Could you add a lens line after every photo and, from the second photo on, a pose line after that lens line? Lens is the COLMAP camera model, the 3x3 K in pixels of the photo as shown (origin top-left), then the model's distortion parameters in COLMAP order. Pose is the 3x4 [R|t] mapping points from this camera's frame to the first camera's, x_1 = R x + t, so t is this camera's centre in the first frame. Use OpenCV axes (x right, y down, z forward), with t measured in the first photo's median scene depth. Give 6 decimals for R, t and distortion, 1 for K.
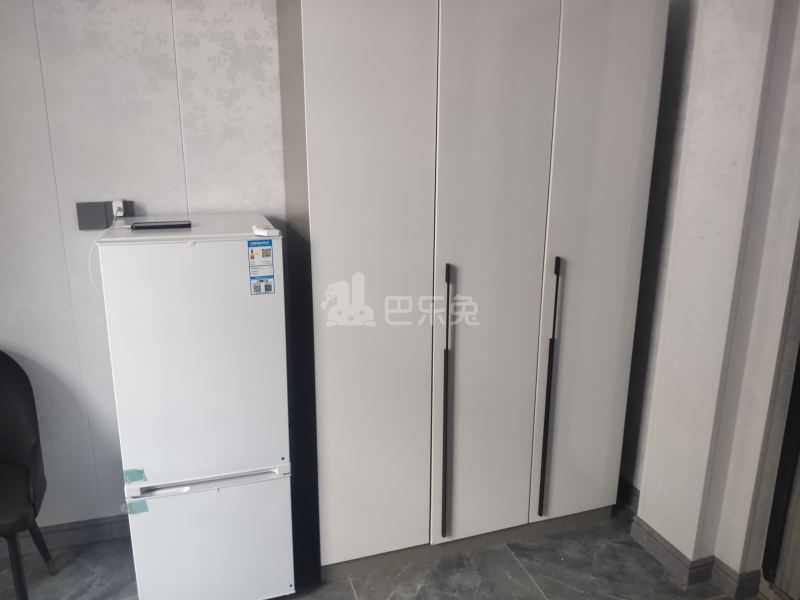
lens RADIAL K [[647.0, 0, 400.0], [0, 647.0, 300.0], [0, 0, 1]] dist [0.037887, -0.078612]
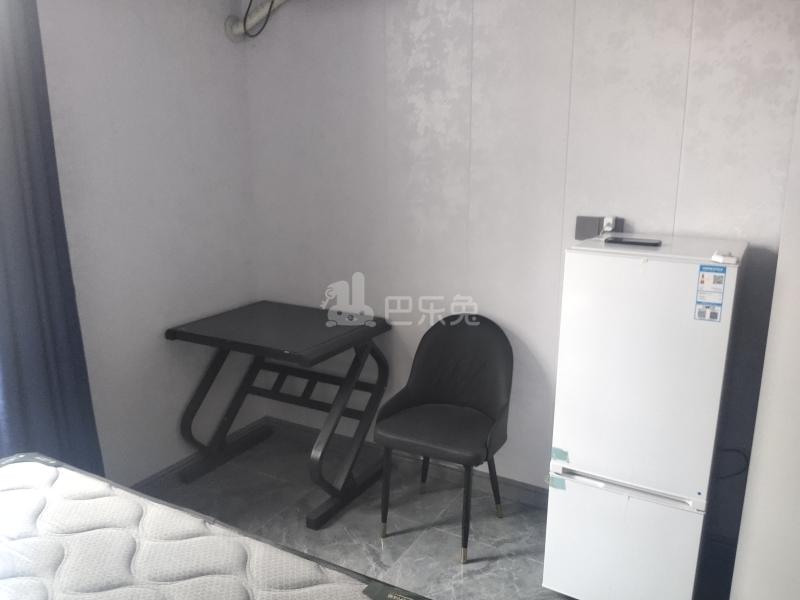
lens RADIAL K [[647.0, 0, 400.0], [0, 647.0, 300.0], [0, 0, 1]] dist [0.037887, -0.078612]
pose [[0.666549, 0.172985, -0.725112, 0.179776], [-0.199705, 0.978586, 0.049879, 0.003891], [0.718213, 0.111562, 0.686822, -0.014166]]
